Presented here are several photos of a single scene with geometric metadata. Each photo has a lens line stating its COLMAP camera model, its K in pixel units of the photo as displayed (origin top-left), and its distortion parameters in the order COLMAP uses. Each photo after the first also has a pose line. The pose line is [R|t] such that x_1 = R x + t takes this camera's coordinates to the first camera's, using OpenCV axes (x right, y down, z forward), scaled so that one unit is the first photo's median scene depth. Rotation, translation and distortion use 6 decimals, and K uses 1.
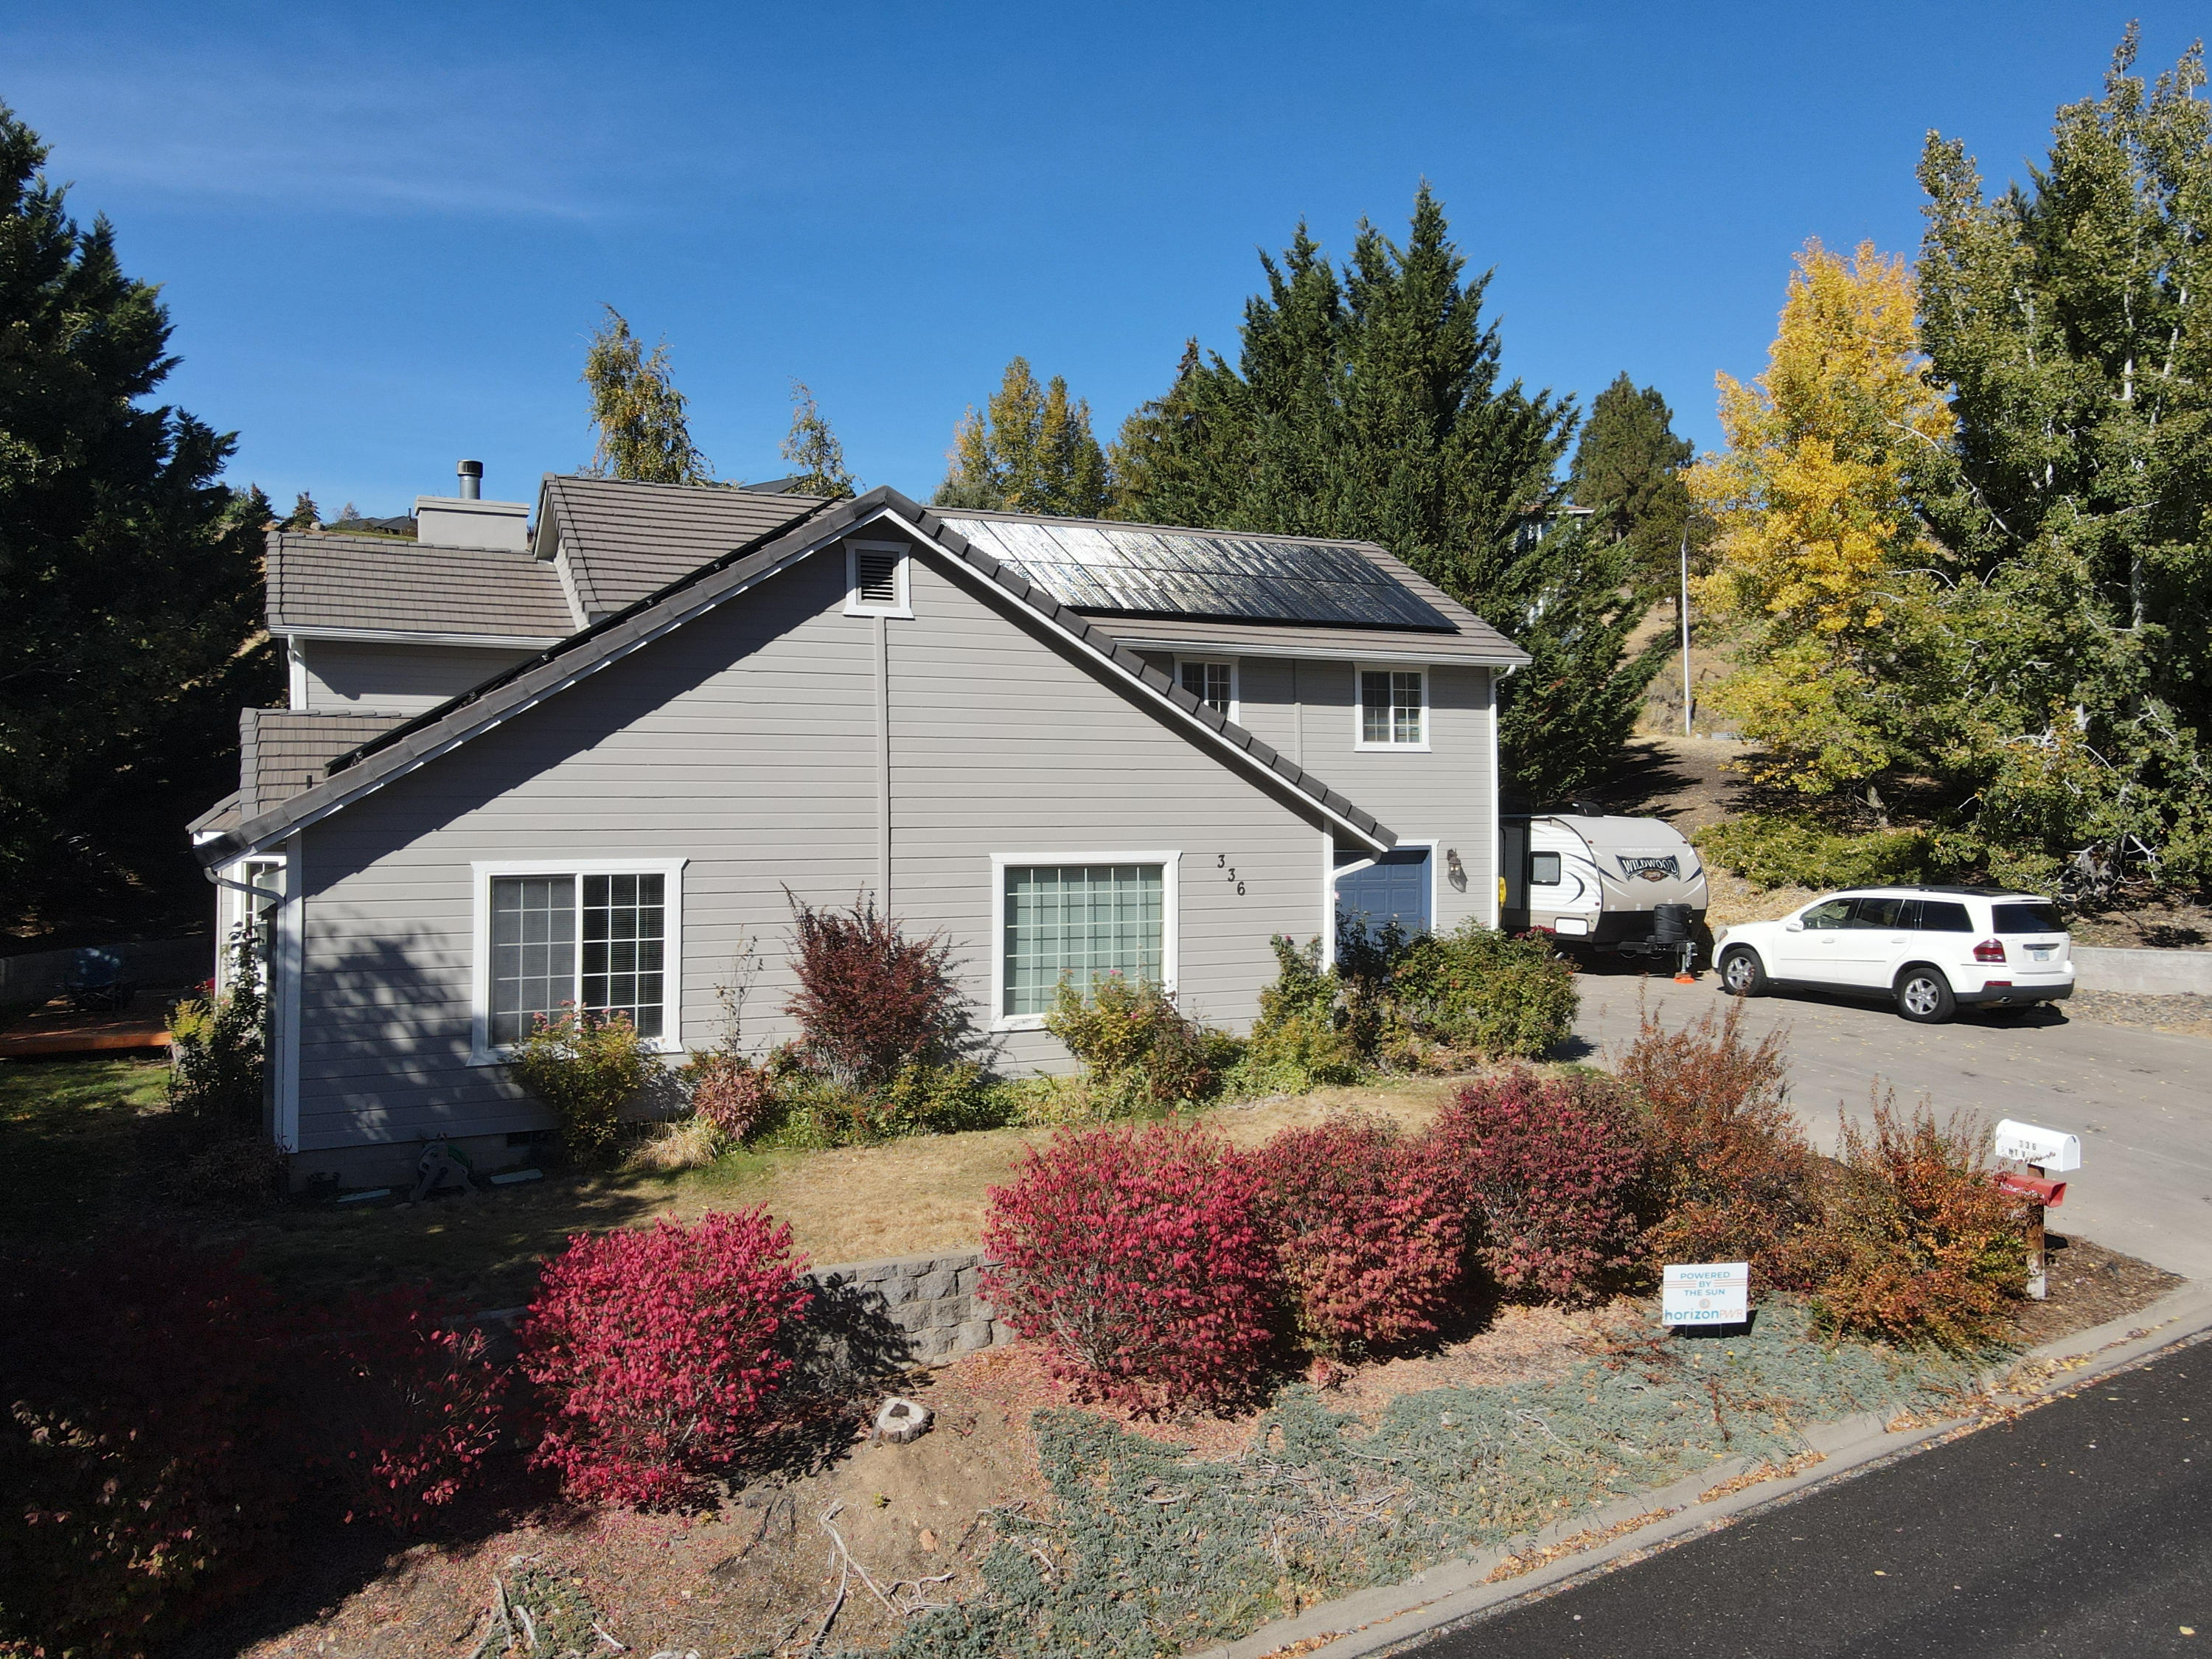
lens RADIAL K [[1596.8, 0, 1071.9], [0, 1596.8, 770.7], [0, 0, 1]] dist [-0.000114, -0.000150]
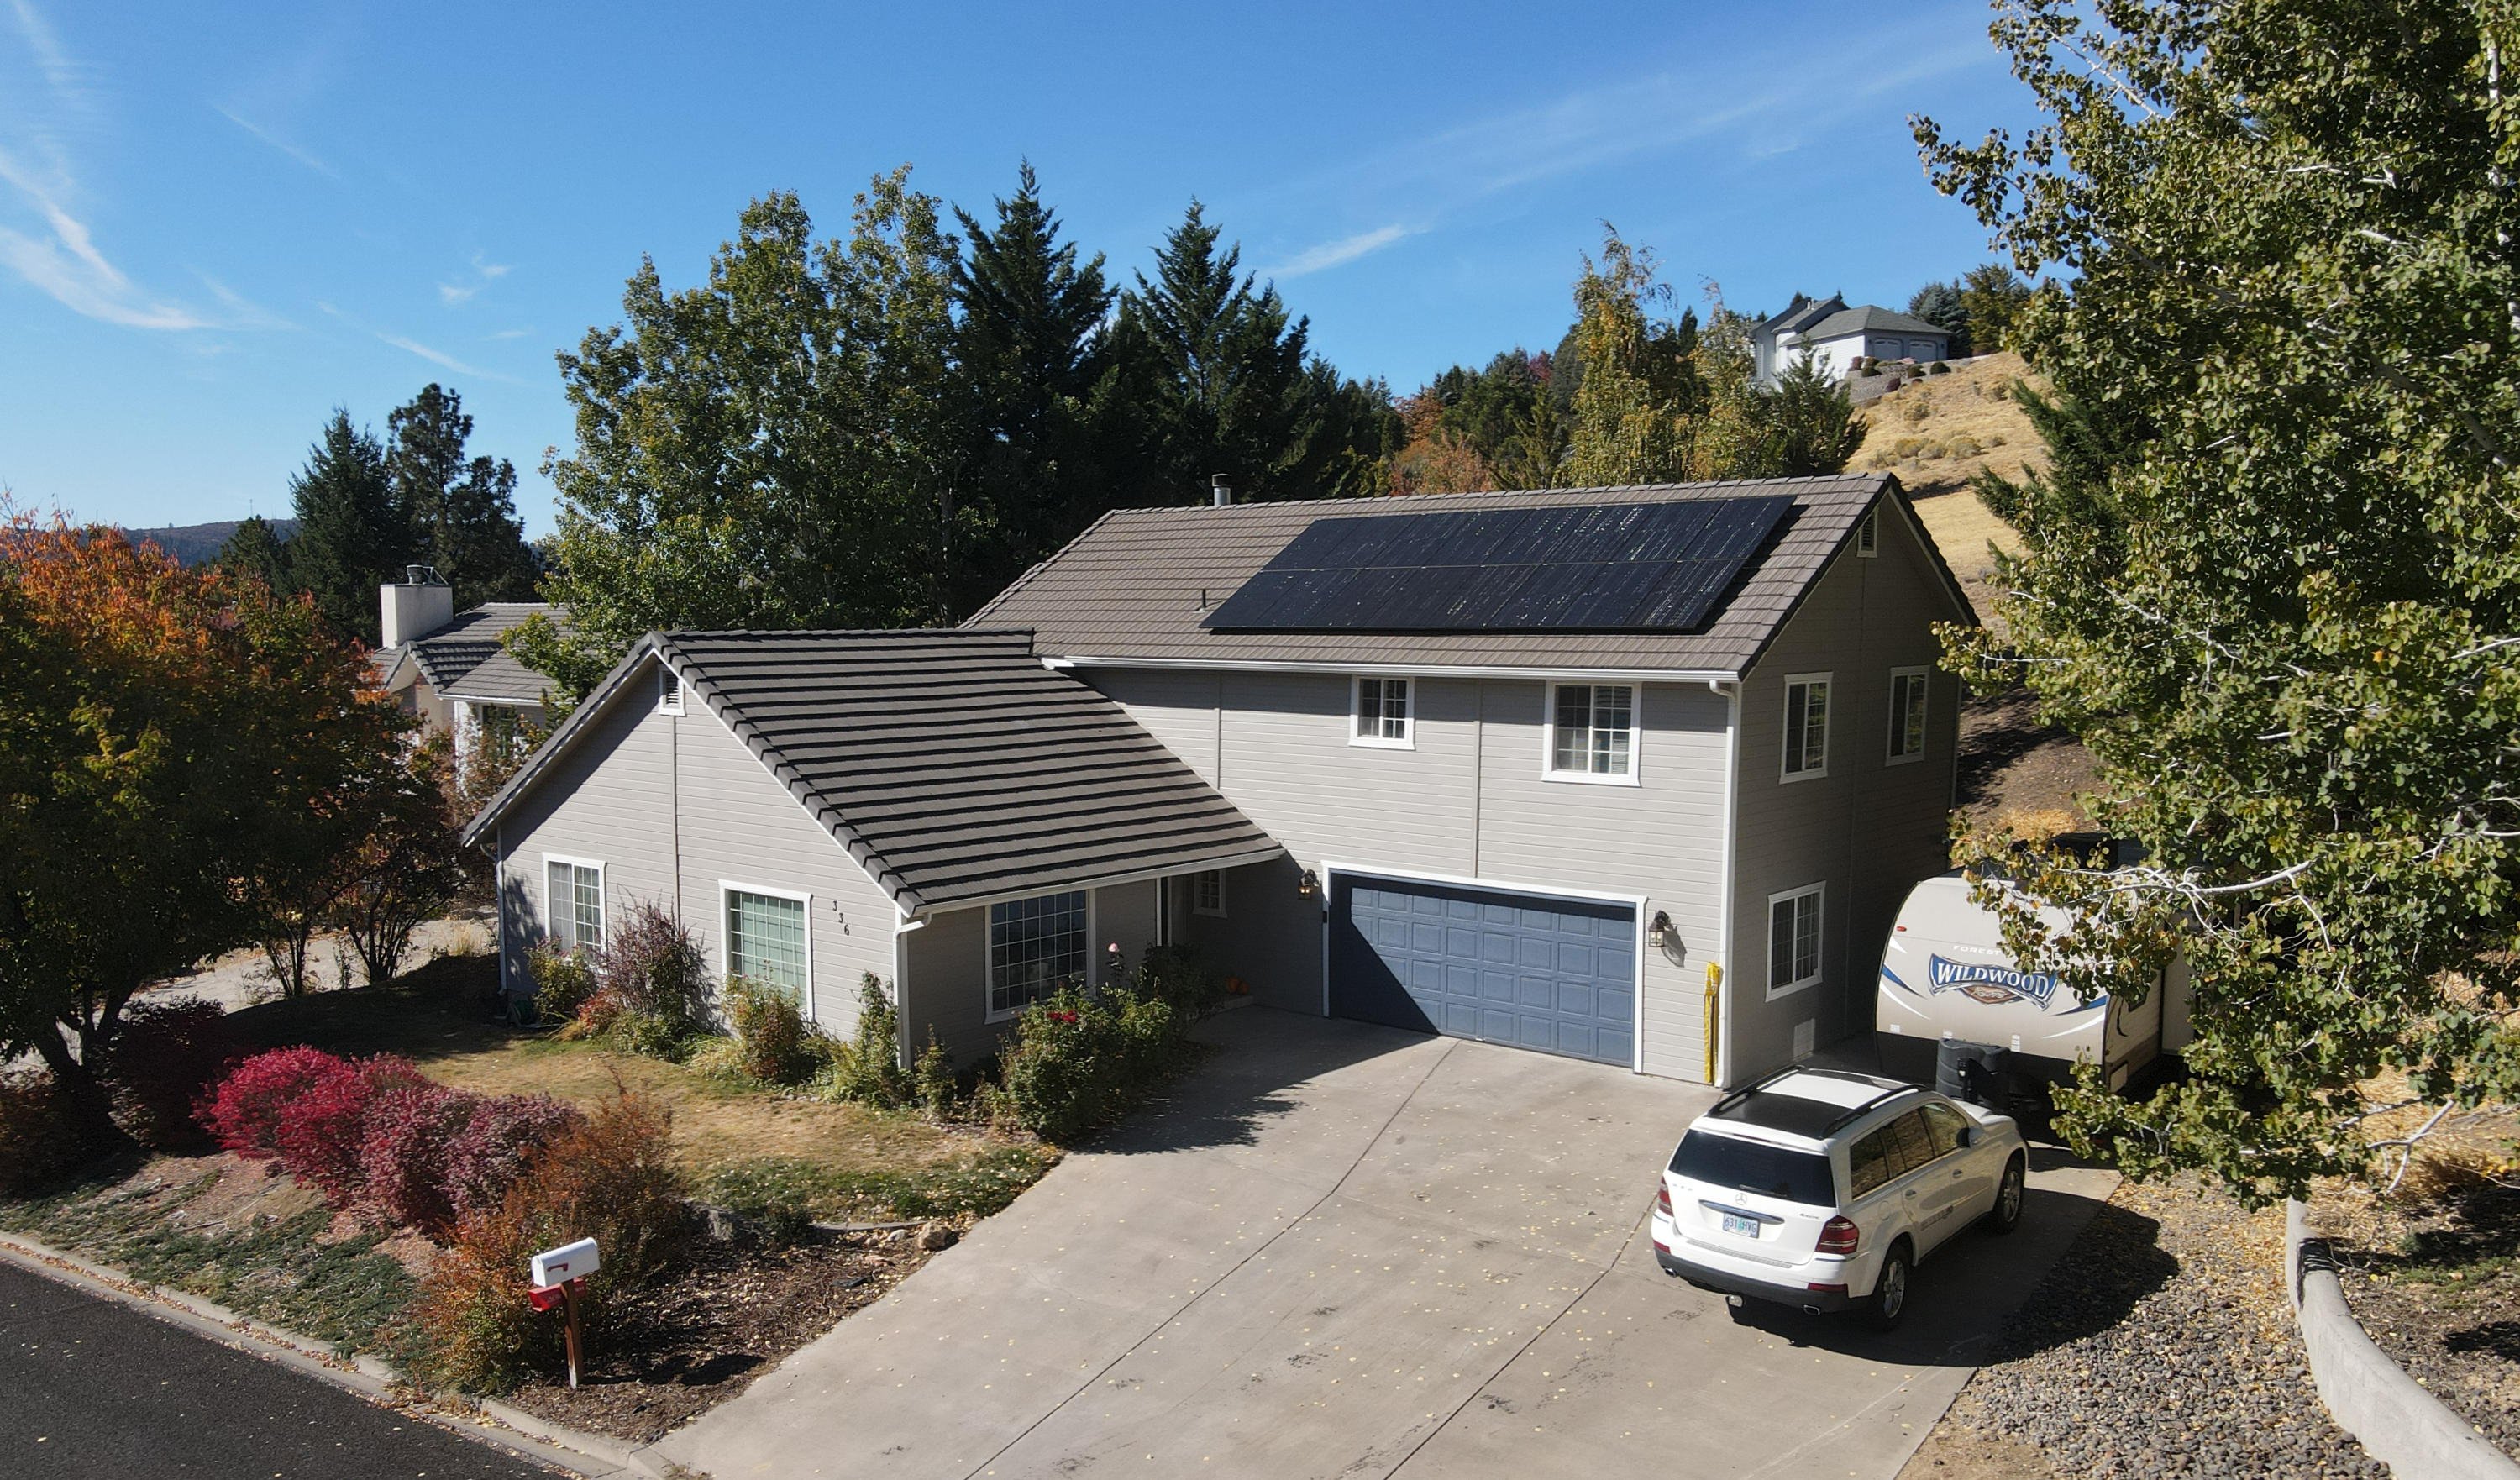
lens RADIAL K [[1804.9, 0, 1238.9], [0, 1804.9, 829.3], [0, 0, 1]] dist [-0.010527, -0.002203]
pose [[0.406203, 0.108009, -0.907377, 1.125193], [0.030899, 0.990798, 0.131771, -0.134305], [0.913260, -0.081563, 0.399128, 0.549148]]
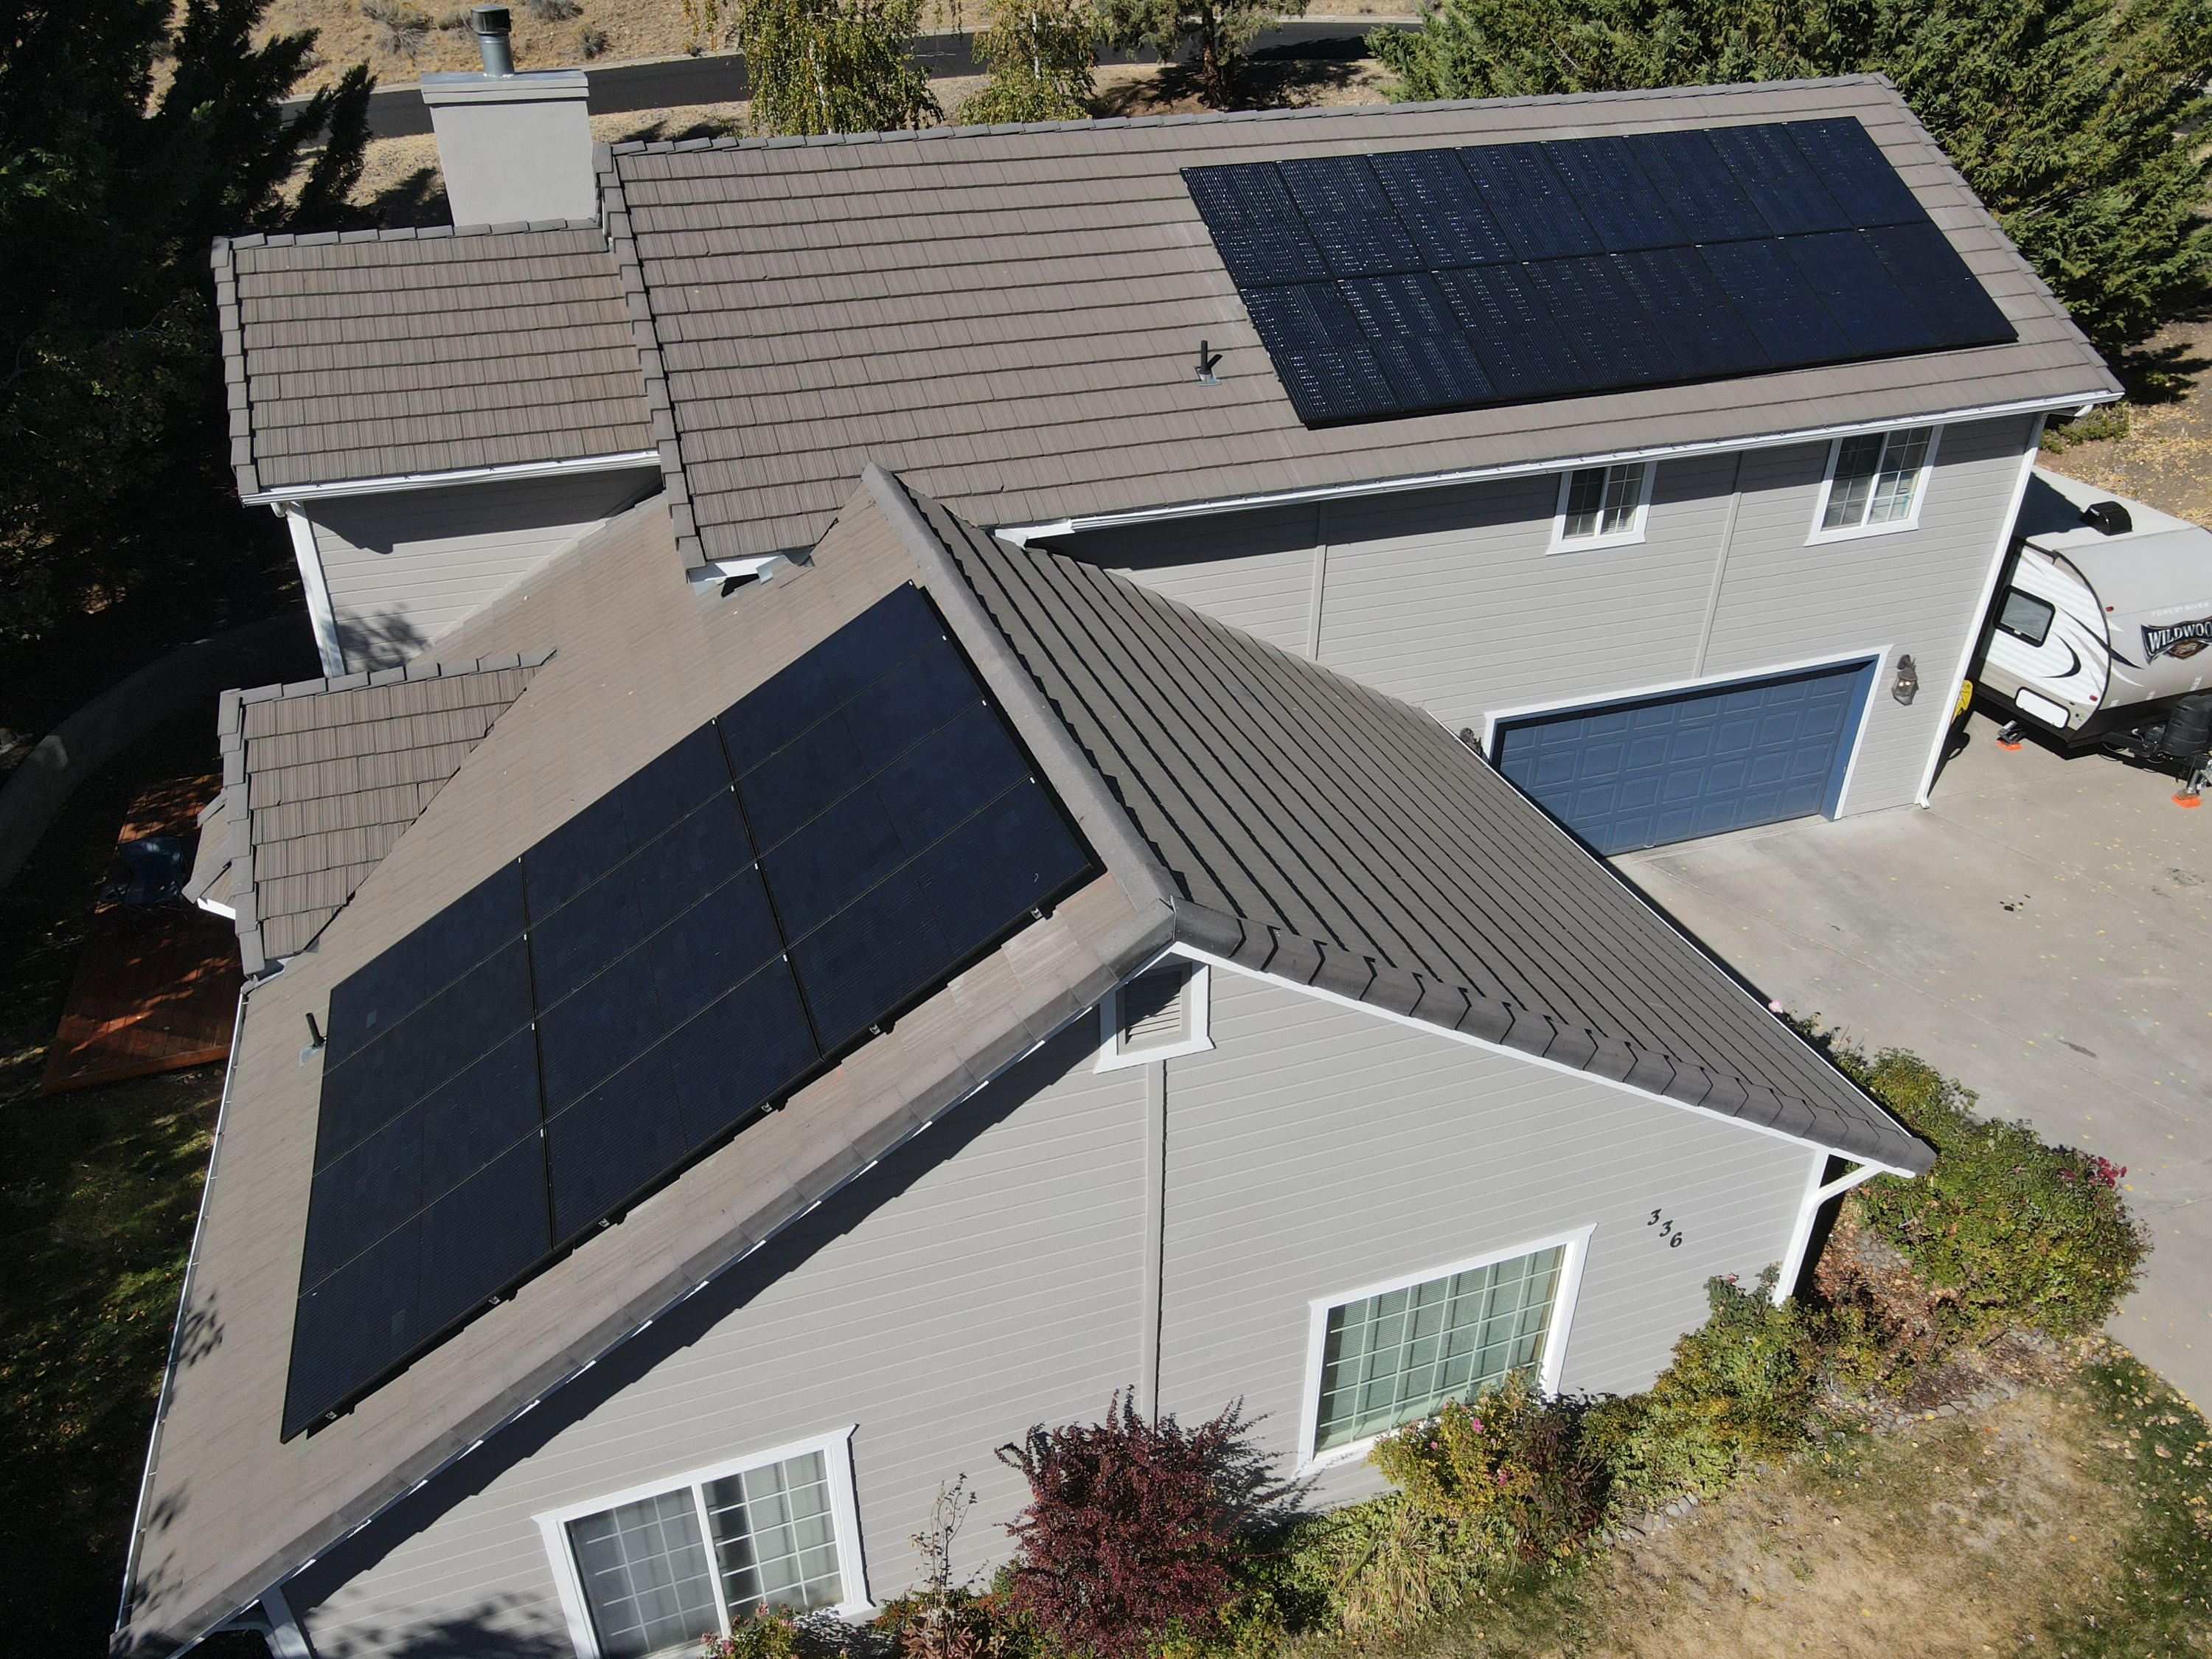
lens RADIAL K [[1571.4, 0, 1106.0], [0, 1571.4, 829.5], [0, 0, 1]] dist [0.008948, 0.004485]
pose [[0.993738, 0.051098, -0.099370, -0.055863], [0.010765, 0.841392, 0.540318, -0.322189], [0.111218, -0.538004, 0.835573, 0.388765]]
